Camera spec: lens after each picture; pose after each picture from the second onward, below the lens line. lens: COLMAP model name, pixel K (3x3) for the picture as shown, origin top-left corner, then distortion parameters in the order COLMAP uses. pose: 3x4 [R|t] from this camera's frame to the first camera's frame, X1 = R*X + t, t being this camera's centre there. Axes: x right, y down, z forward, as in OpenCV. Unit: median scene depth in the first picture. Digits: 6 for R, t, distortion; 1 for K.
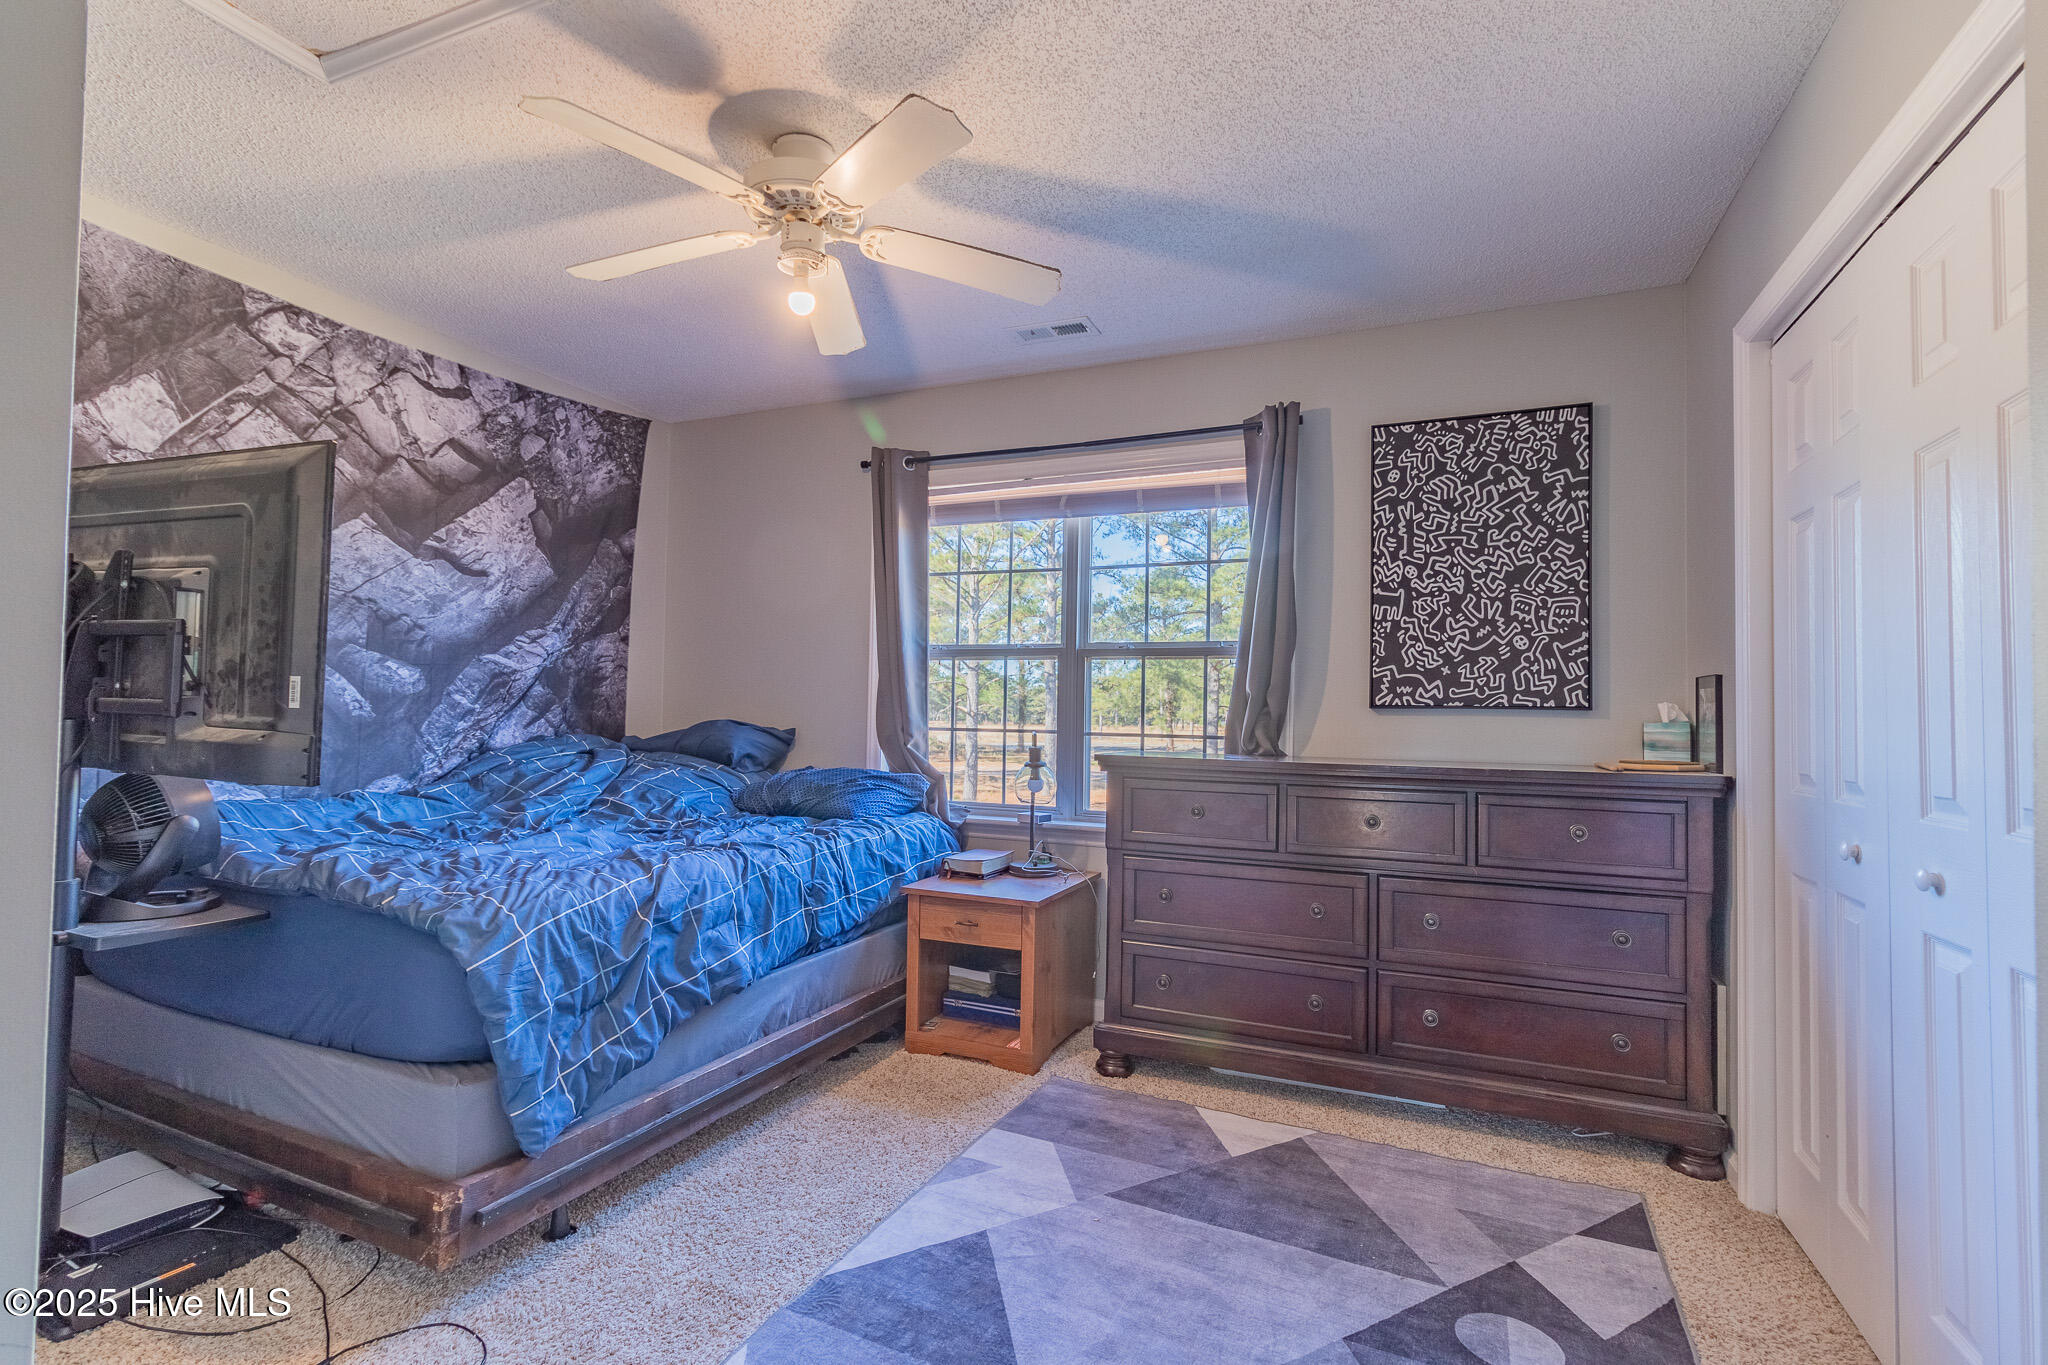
lens RADIAL K [[955.2, 0, 1017.9], [0, 955.2, 678.8], [0, 0, 1]] dist [0.002328, 0.000329]
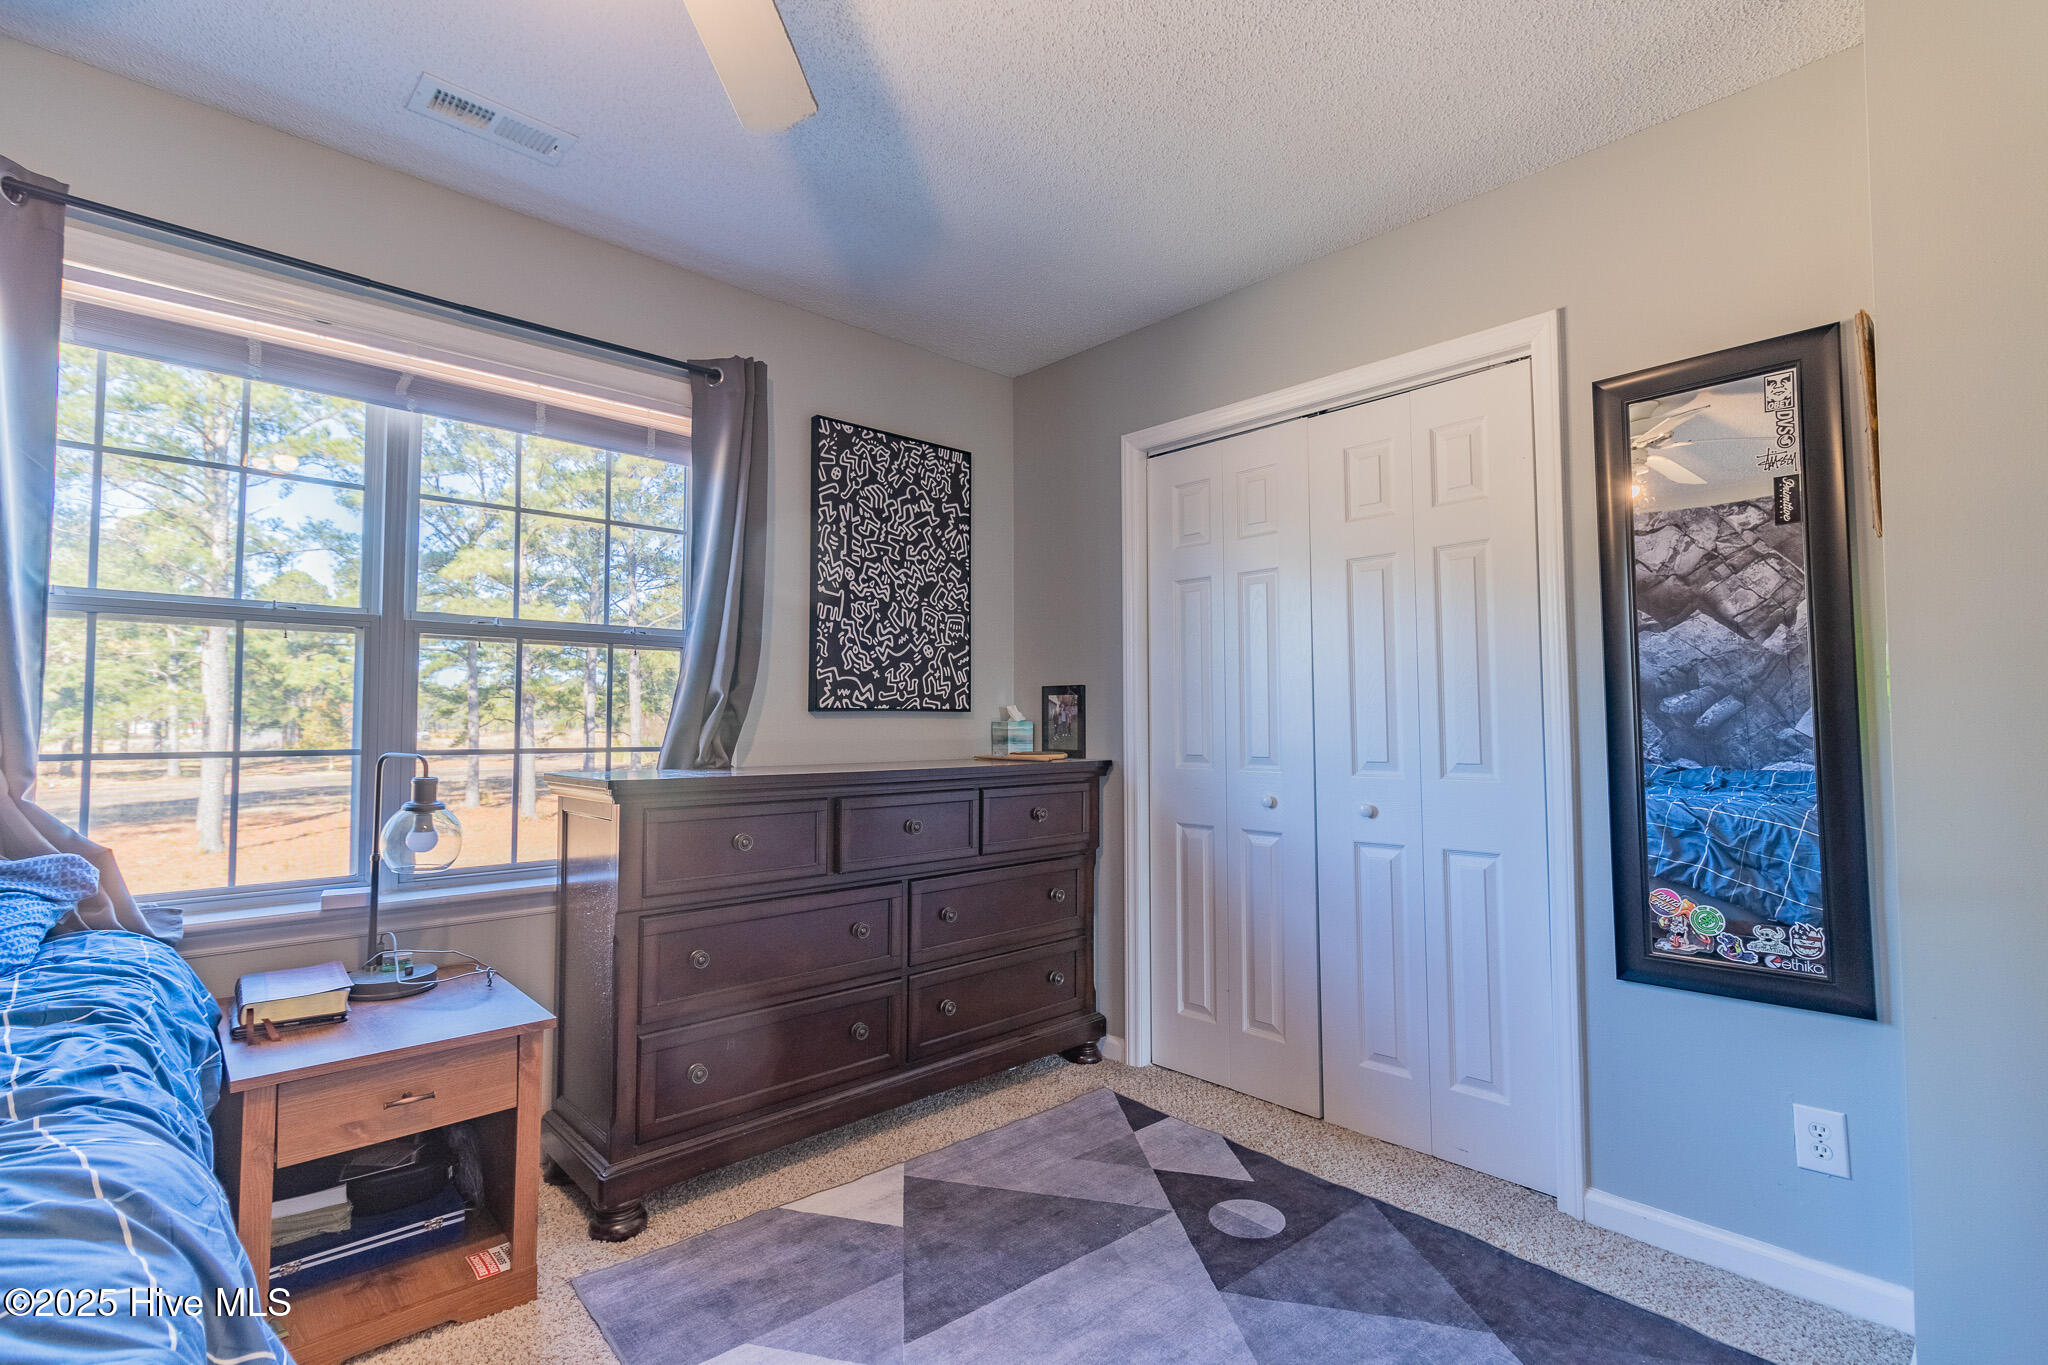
lens RADIAL K [[1045.6, 0, 773.2], [0, 1045.6, 679.4], [0, 0, 1]] dist [0.000359, -0.000130]
pose [[0.385734, 0.022864, 0.922327, -0.644478], [-0.024593, 0.999592, -0.014495, 0.016106], [-0.922282, -0.017092, 0.386139, 0.678519]]
